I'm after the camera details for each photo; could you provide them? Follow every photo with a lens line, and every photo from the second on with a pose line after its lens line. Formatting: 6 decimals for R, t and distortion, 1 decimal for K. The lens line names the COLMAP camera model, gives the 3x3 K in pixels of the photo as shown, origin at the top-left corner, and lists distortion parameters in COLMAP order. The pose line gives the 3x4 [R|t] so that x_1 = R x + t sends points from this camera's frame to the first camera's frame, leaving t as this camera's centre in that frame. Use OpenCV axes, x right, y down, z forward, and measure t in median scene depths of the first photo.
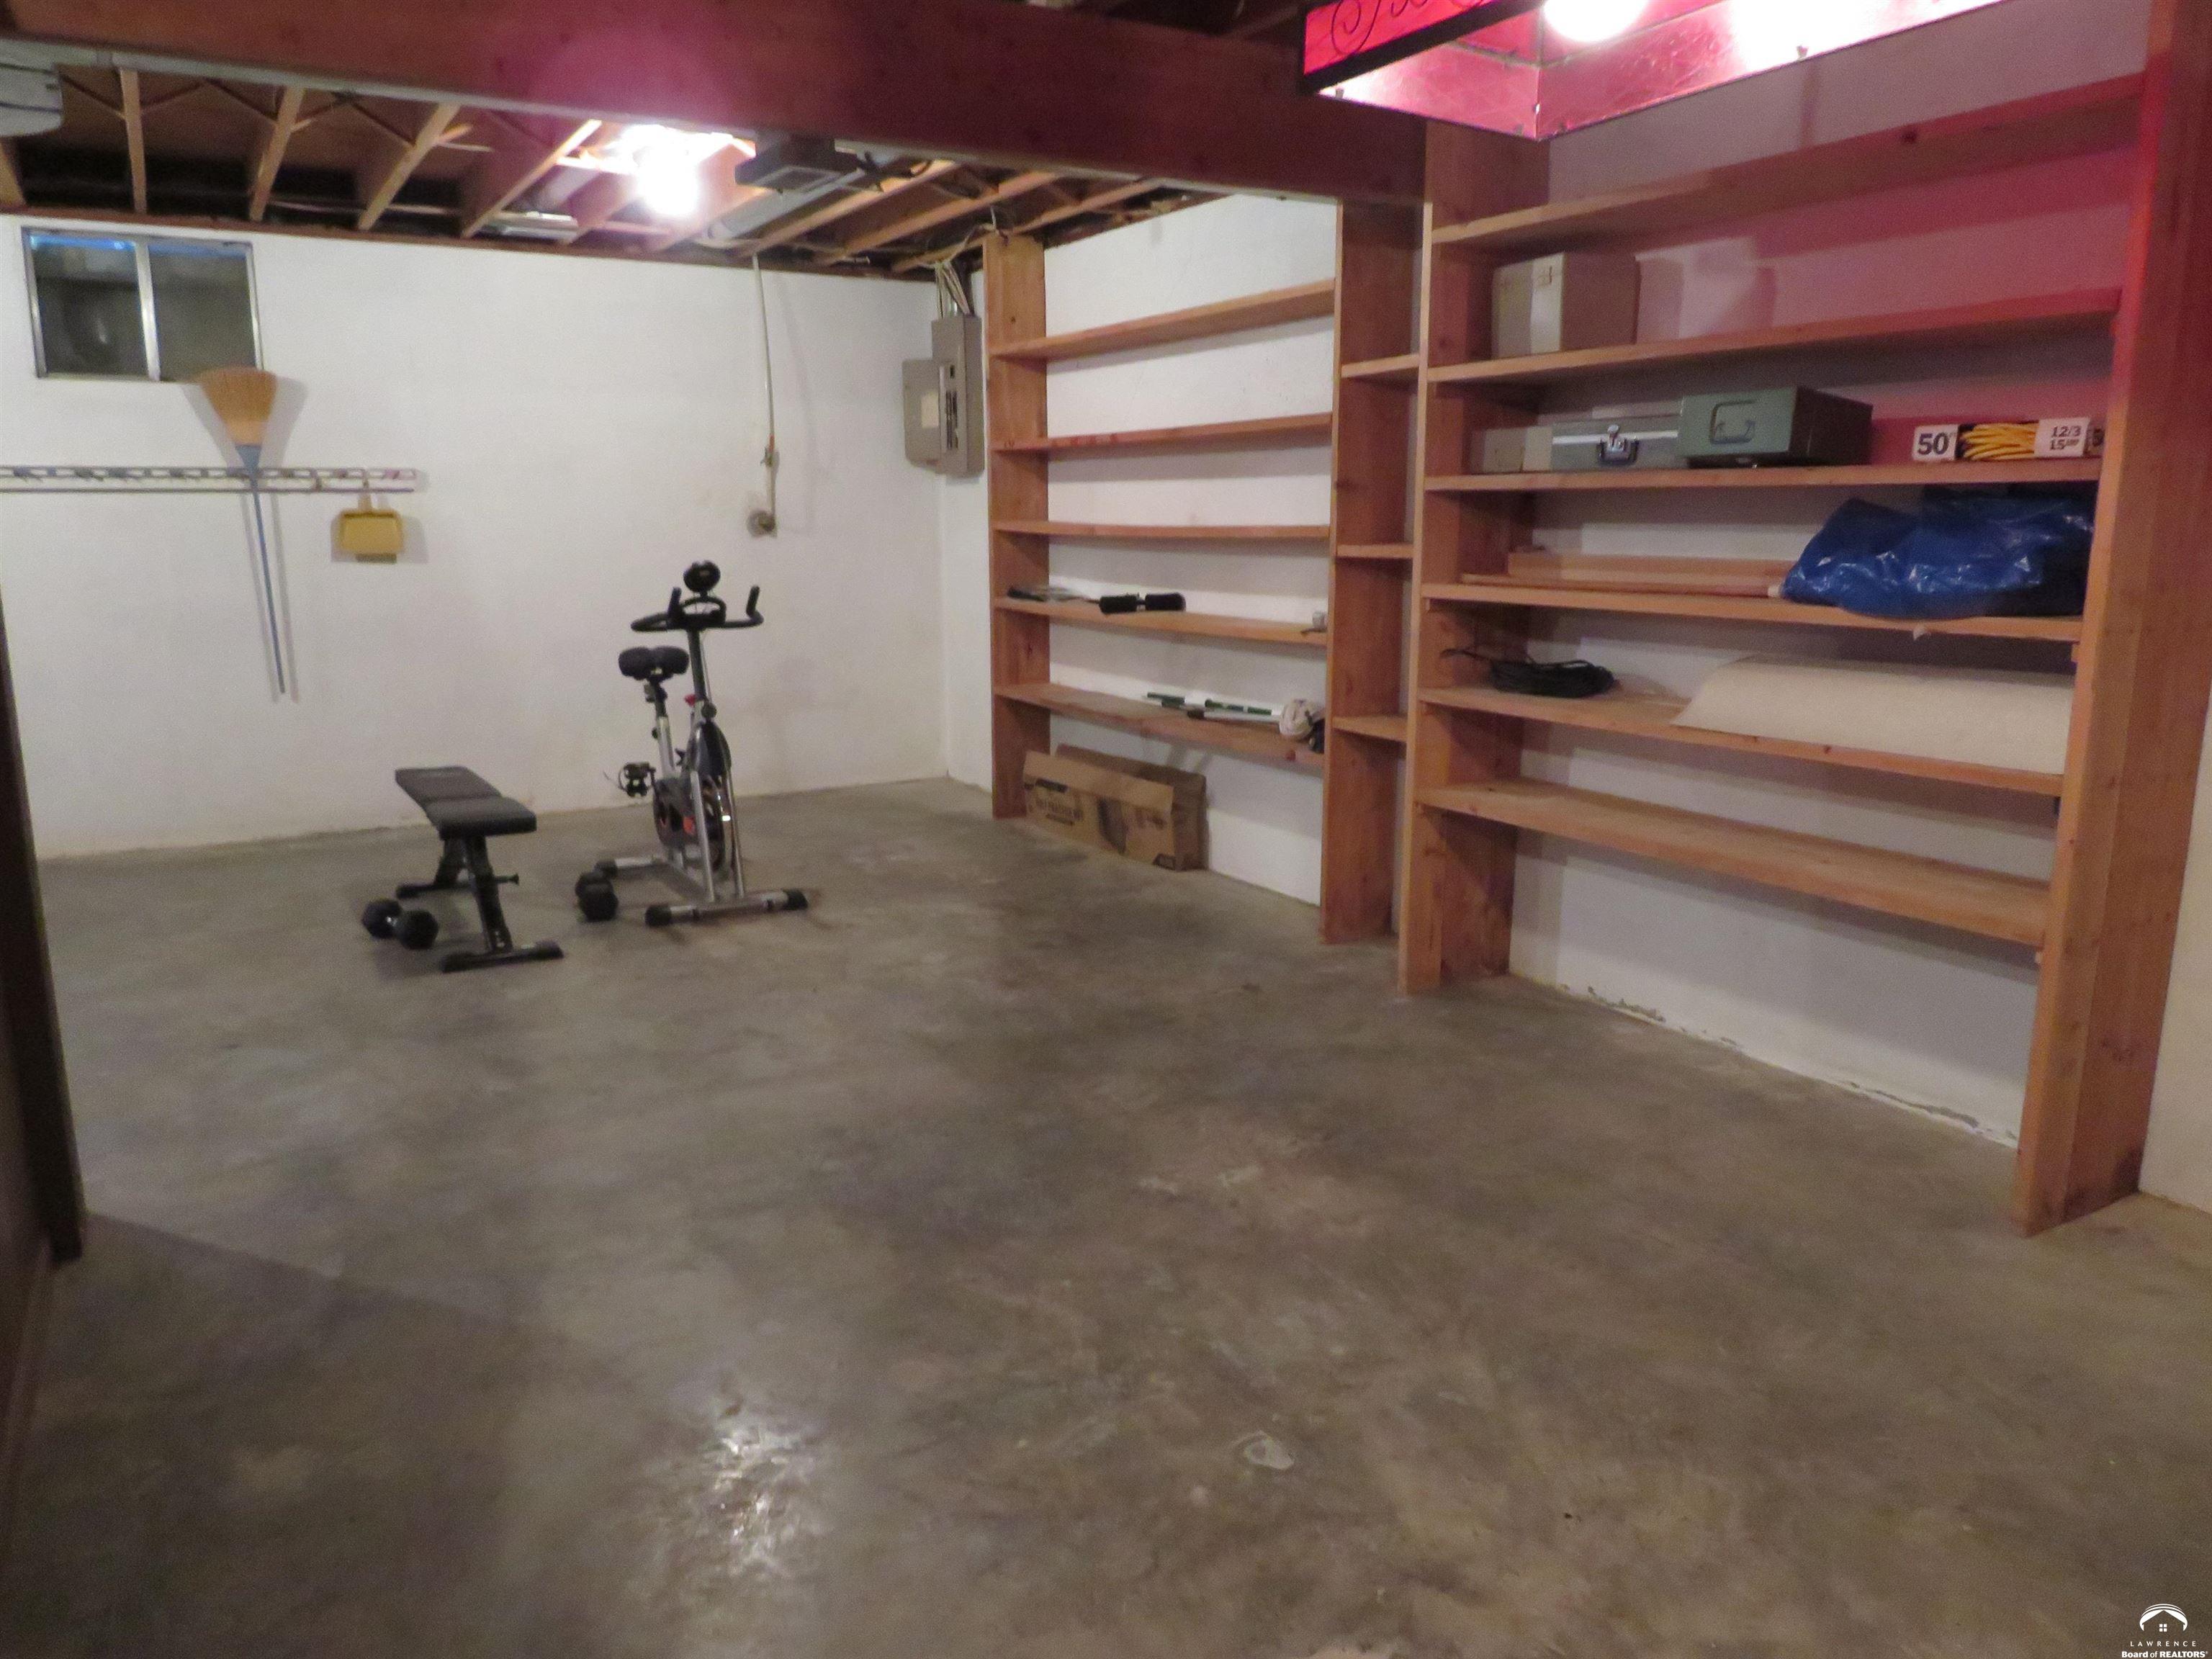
lens RADIAL K [[1573.6, 0, 1105.3], [0, 1573.6, 836.0], [0, 0, 1]] dist [-0.020850, -0.000467]
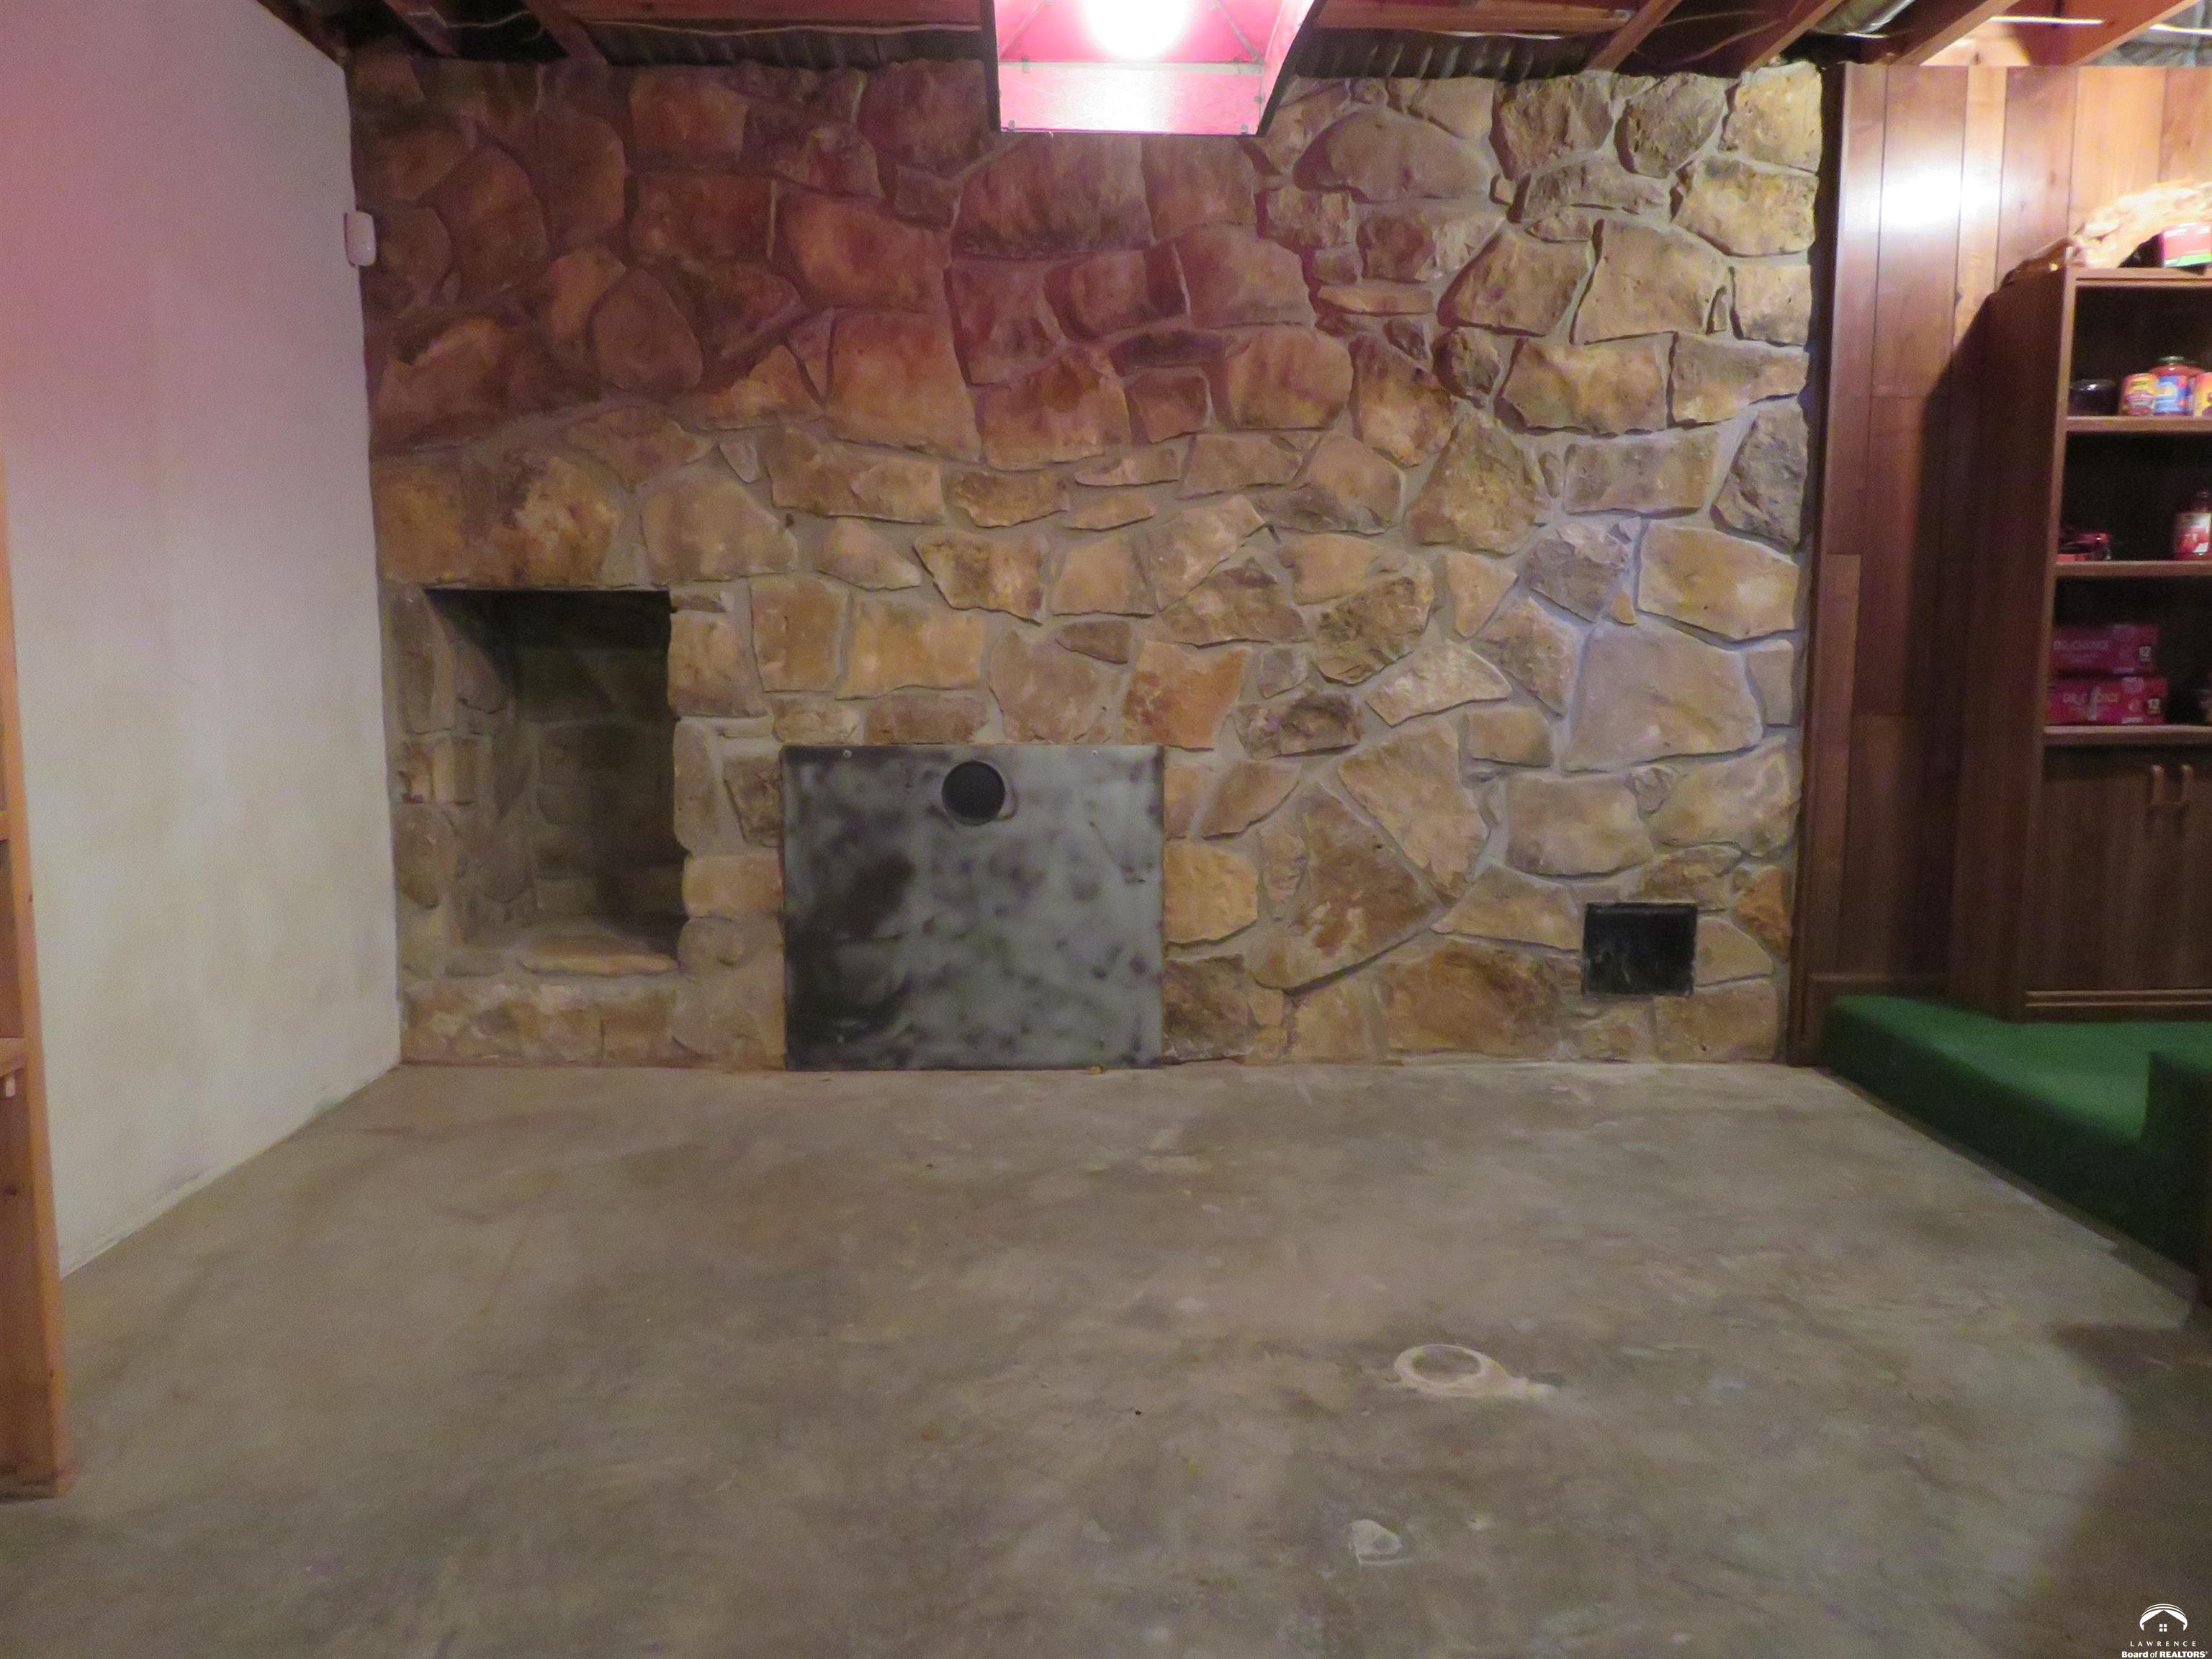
lens RADIAL K [[1573.6, 0, 1107.4], [0, 1573.6, 827.7], [0, 0, 1]] dist [-0.020850, -0.000467]
pose [[-0.880831, -0.054467, 0.470288, -0.141607], [0.091608, 0.954977, 0.282182, -0.212178], [-0.464484, 0.291637, -0.836184, 1.645947]]
